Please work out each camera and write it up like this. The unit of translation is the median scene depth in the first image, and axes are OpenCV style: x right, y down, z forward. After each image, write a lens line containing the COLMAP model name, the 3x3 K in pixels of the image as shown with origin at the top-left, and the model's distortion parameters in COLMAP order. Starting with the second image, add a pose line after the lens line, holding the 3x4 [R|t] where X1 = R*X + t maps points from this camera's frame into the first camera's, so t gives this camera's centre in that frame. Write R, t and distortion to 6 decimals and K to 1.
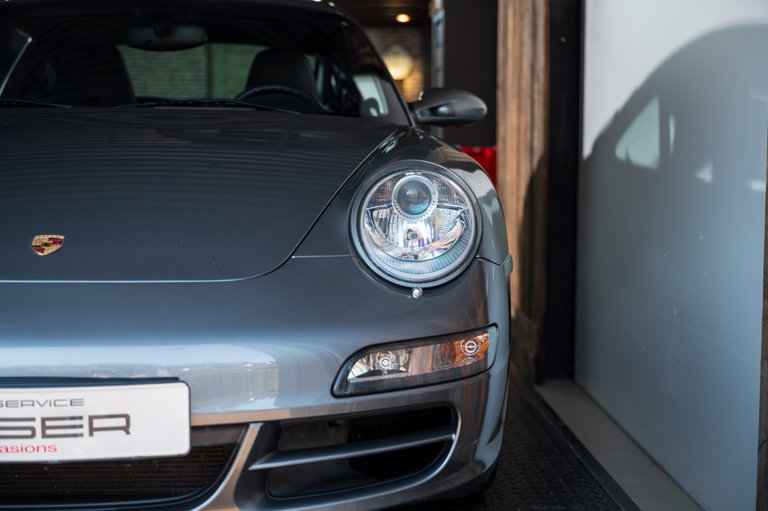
lens RADIAL K [[1234.1, 0, 382.8], [0, 1234.1, 255.9], [0, 0, 1]] dist [-0.011628, 0.000000]
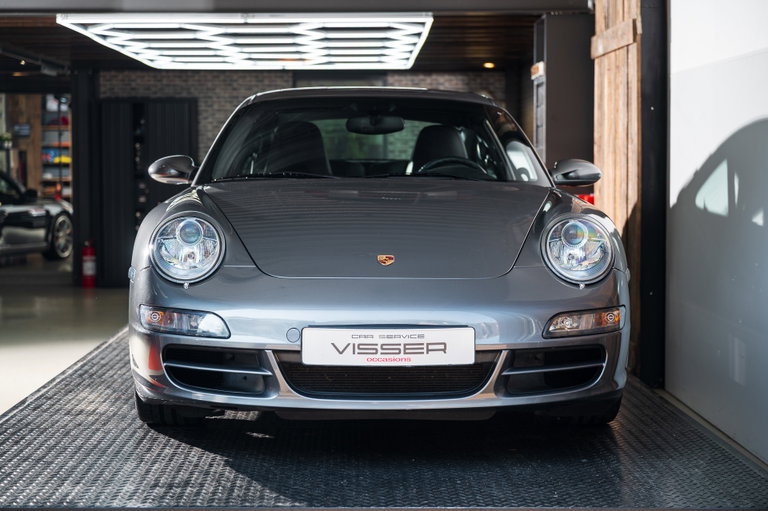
lens RADIAL K [[1442.6, 0, 418.6], [0, 1442.6, 240.1], [0, 0, 1]] dist [0.028257, 0.000000]
pose [[0.999950, -0.003585, -0.009294, -0.181863], [0.003122, 0.998777, -0.049343, 0.061900], [0.009460, 0.049311, 0.998739, -1.066712]]
